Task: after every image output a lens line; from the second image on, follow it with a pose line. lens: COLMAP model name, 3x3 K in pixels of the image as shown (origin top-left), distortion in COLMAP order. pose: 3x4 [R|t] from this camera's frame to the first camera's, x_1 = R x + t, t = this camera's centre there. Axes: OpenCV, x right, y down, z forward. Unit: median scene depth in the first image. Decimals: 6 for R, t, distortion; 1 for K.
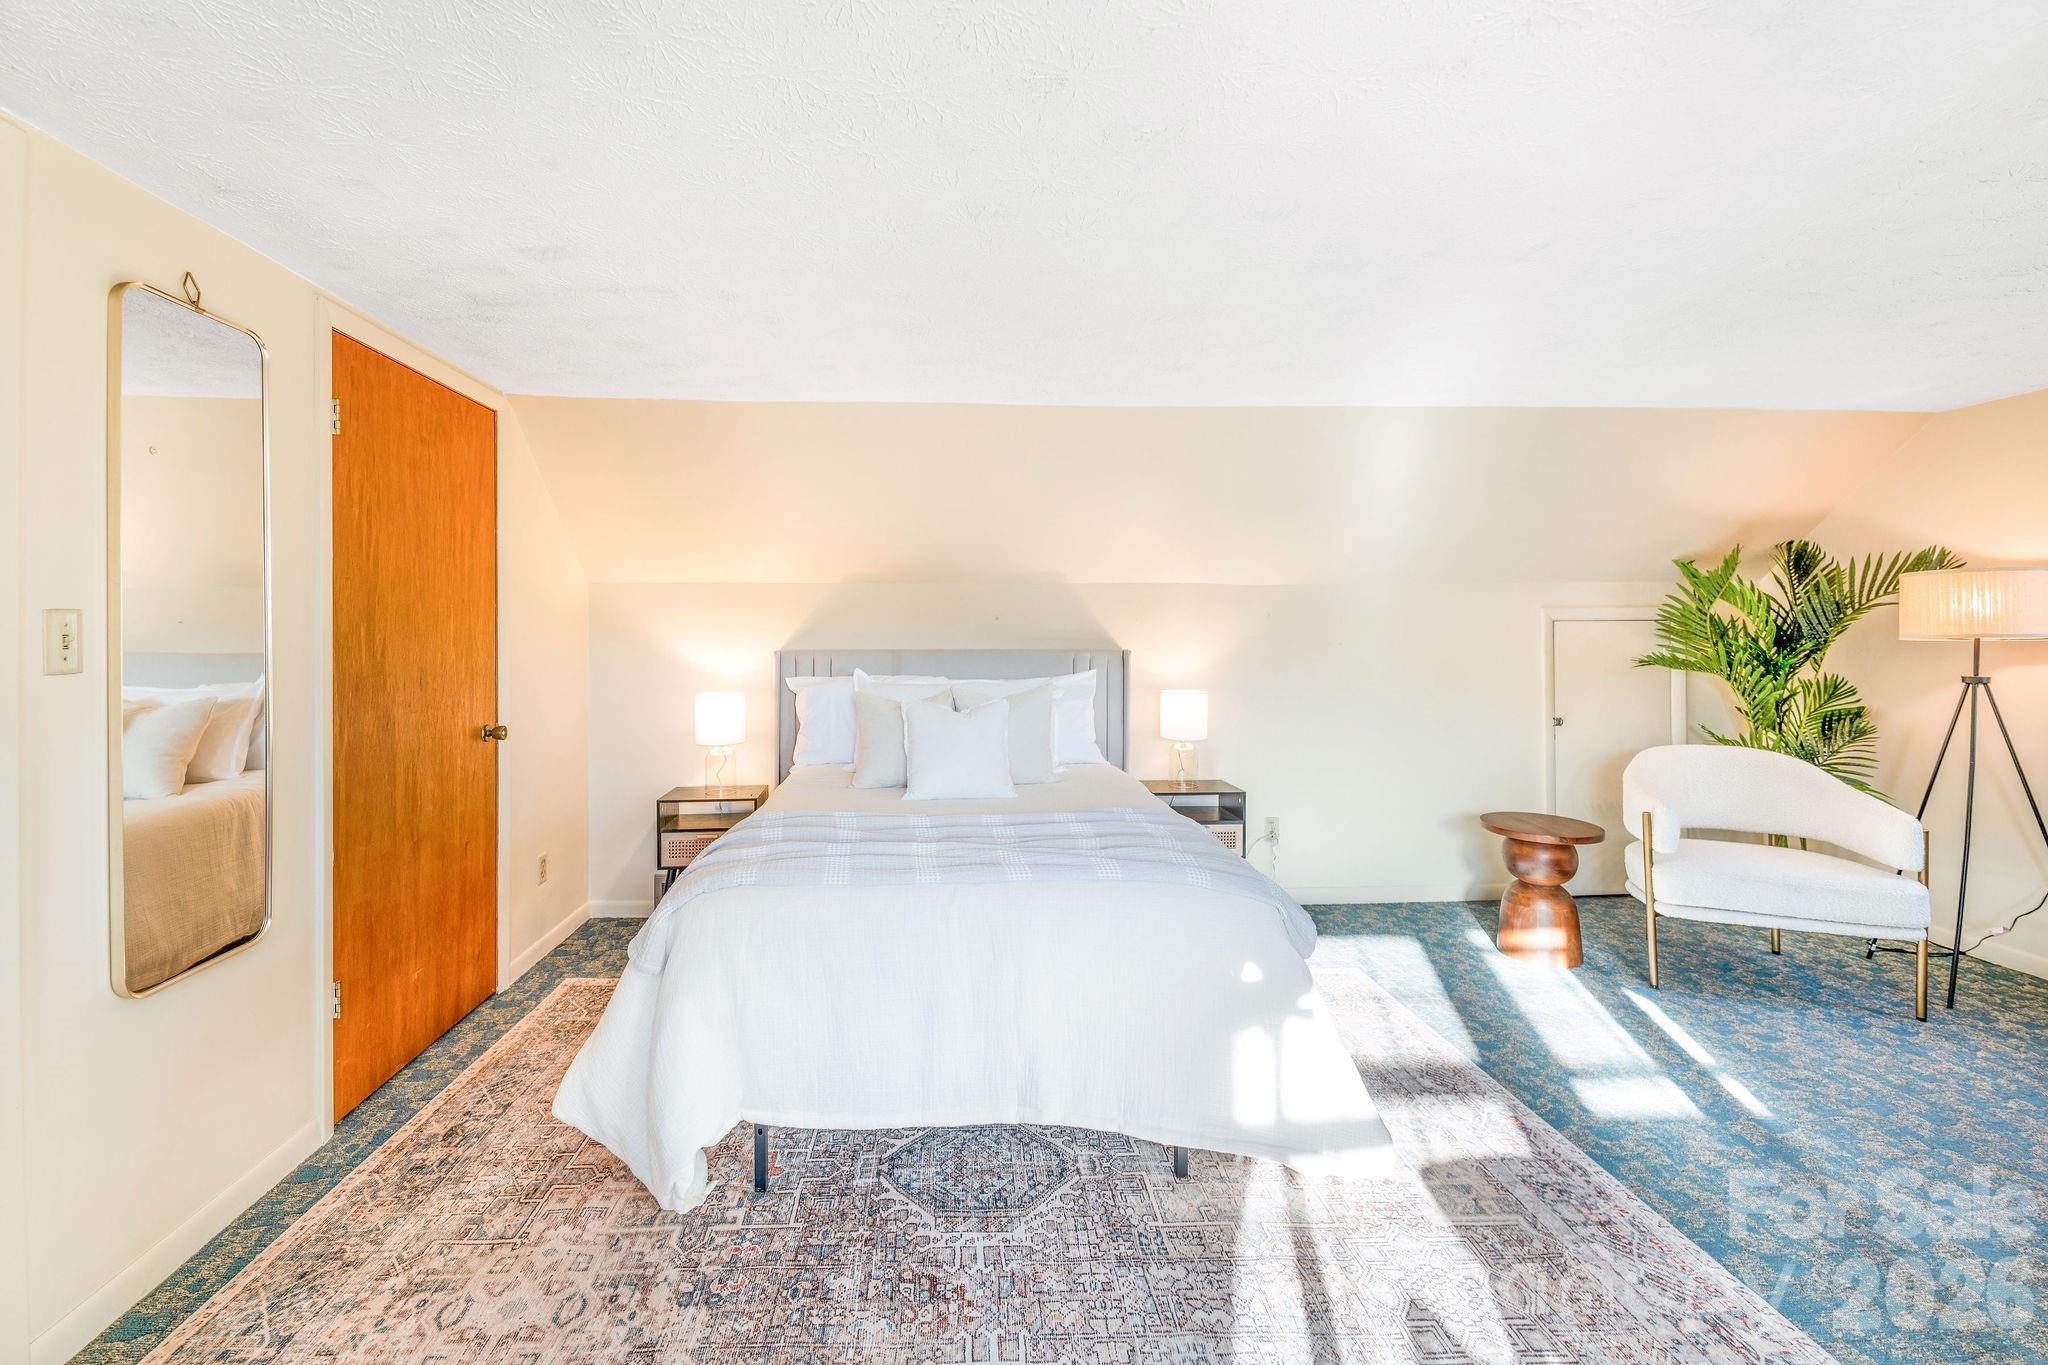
lens RADIAL K [[849.7, 0, 1005.1], [0, 849.7, 632.6], [0, 0, 1]] dist [0.000759, -0.000071]
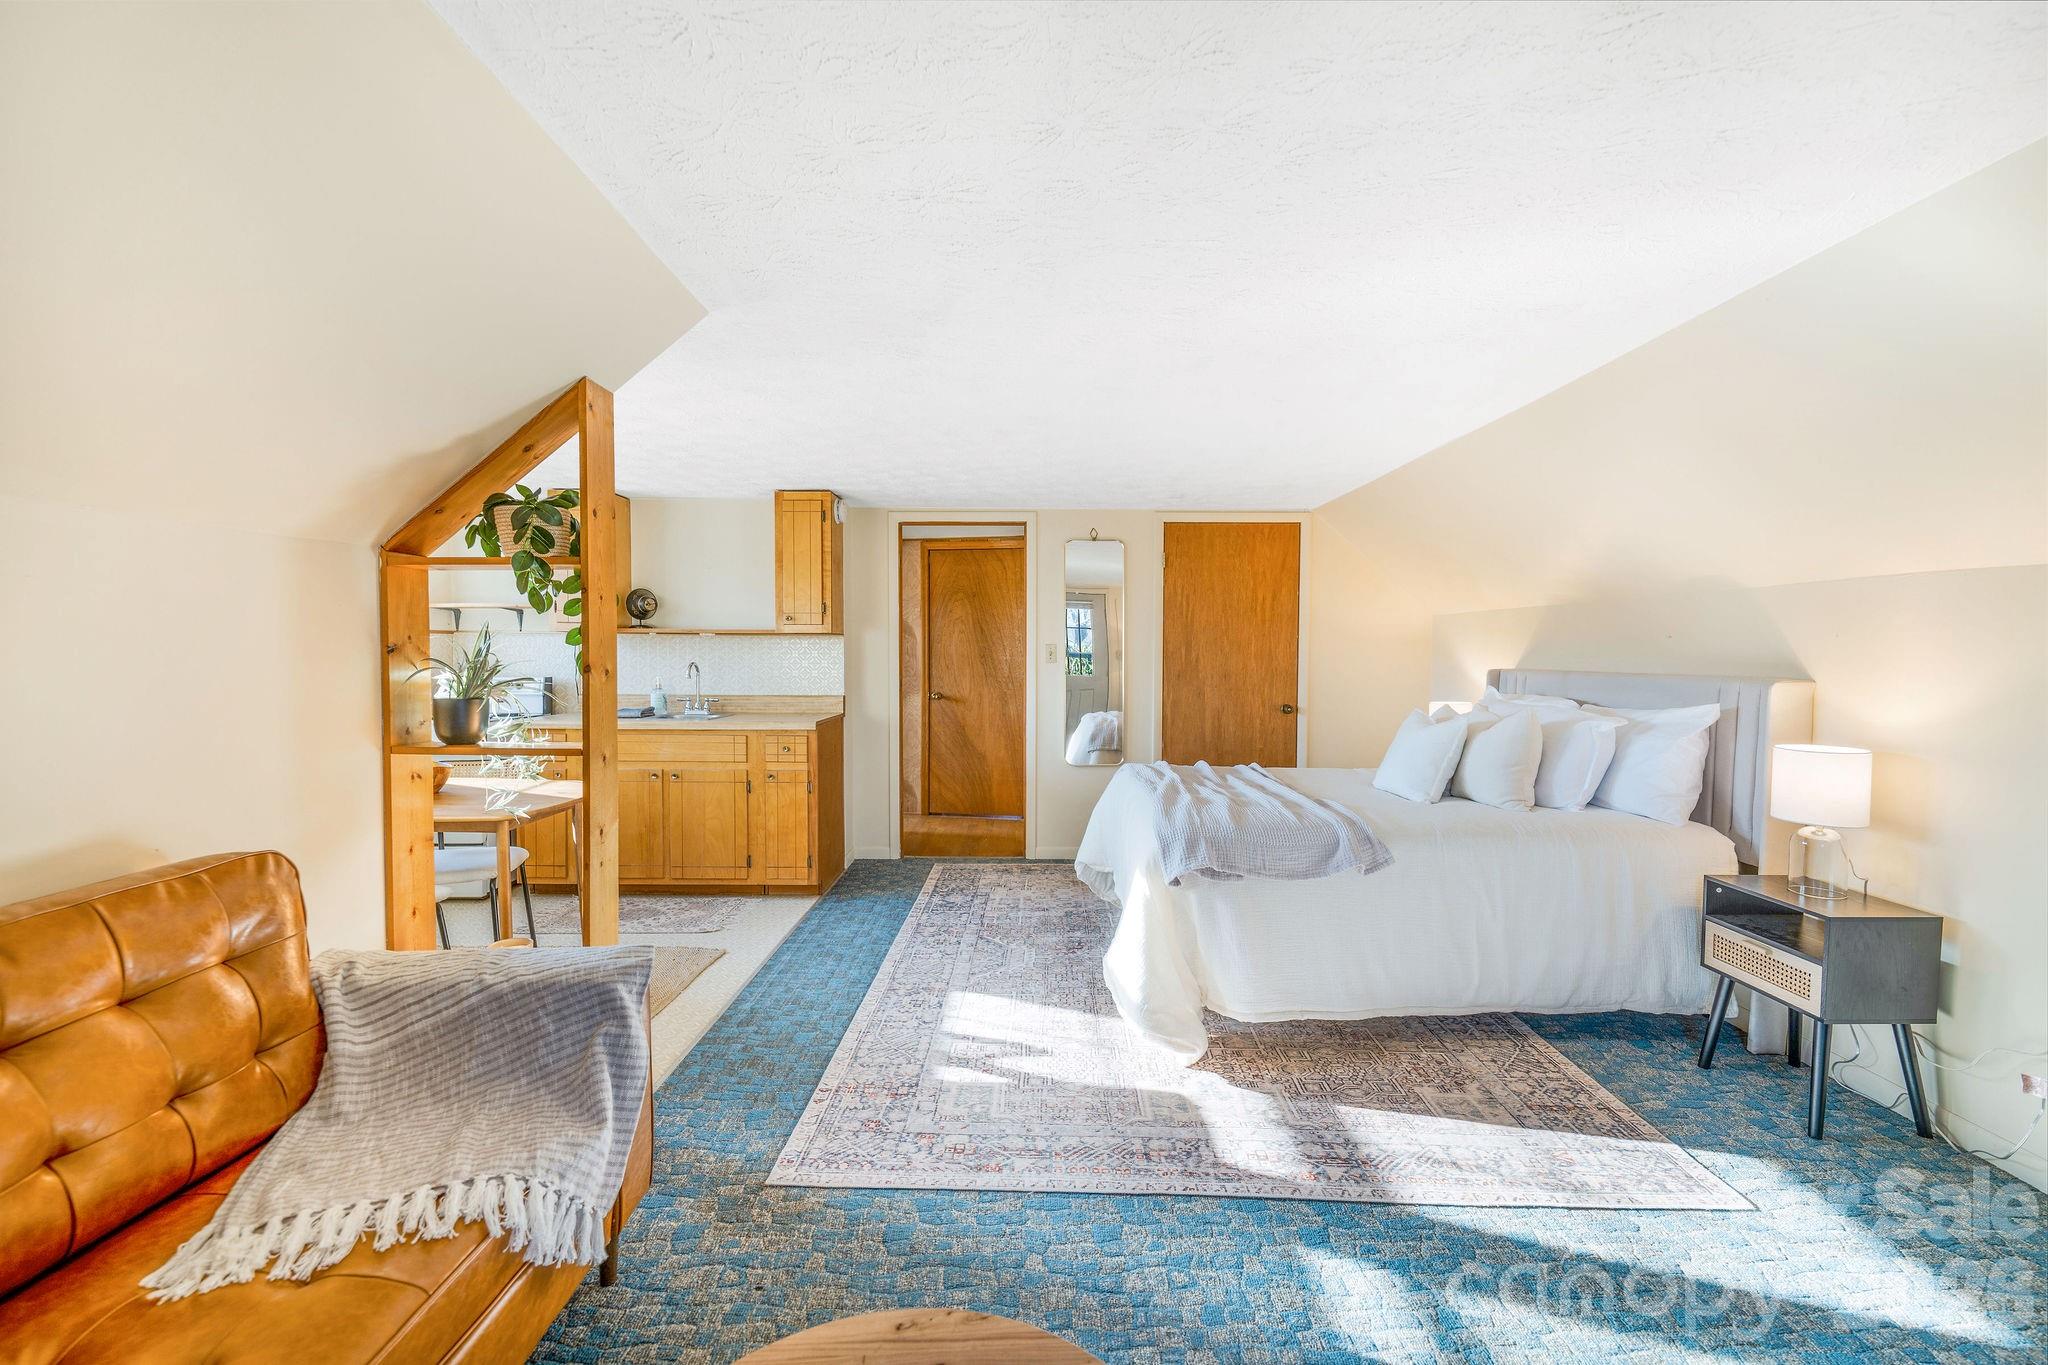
lens RADIAL K [[871.0, 0, 1024.0], [0, 871.0, 682.5], [0, 0, 1]] dist [0.000442, -0.000156]
pose [[-0.083784, 0.039028, -0.995719, 1.212421], [-0.003589, 0.999214, 0.039467, -0.004941], [0.996477, 0.006881, -0.083579, 0.592018]]
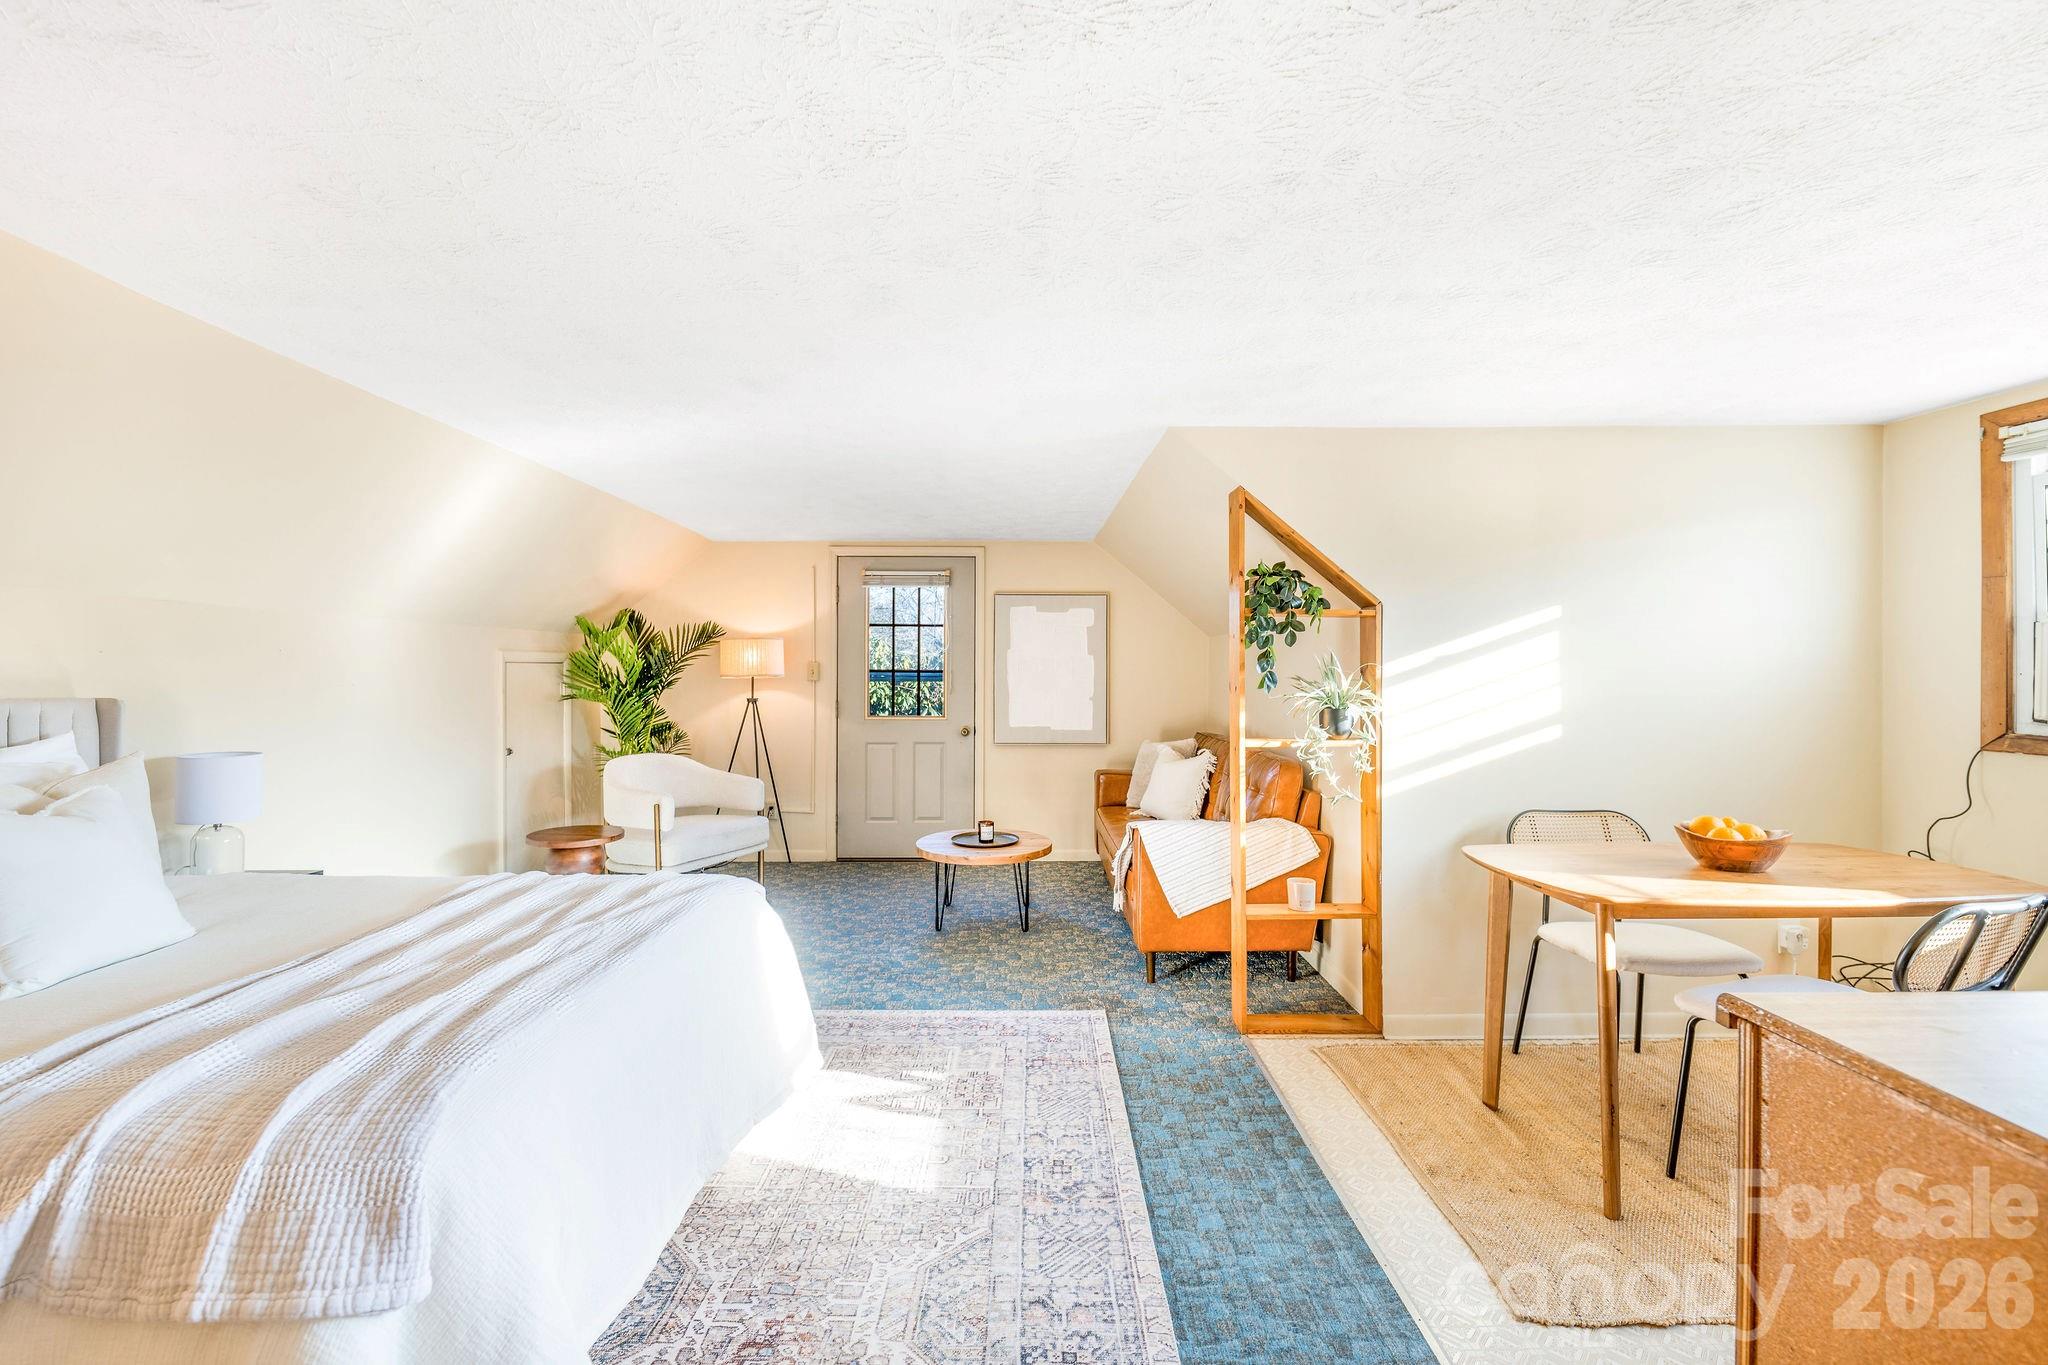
lens RADIAL K [[813.0, 0, 1024.0], [0, 813.0, 682.5], [0, 0, 1]] dist [0.001088, -0.006109]
pose [[0.059712, -0.008657, 0.998178, -0.554613], [-0.002808, 0.999957, 0.008840, 0.002064], [-0.998212, -0.003331, 0.059685, 0.361779]]
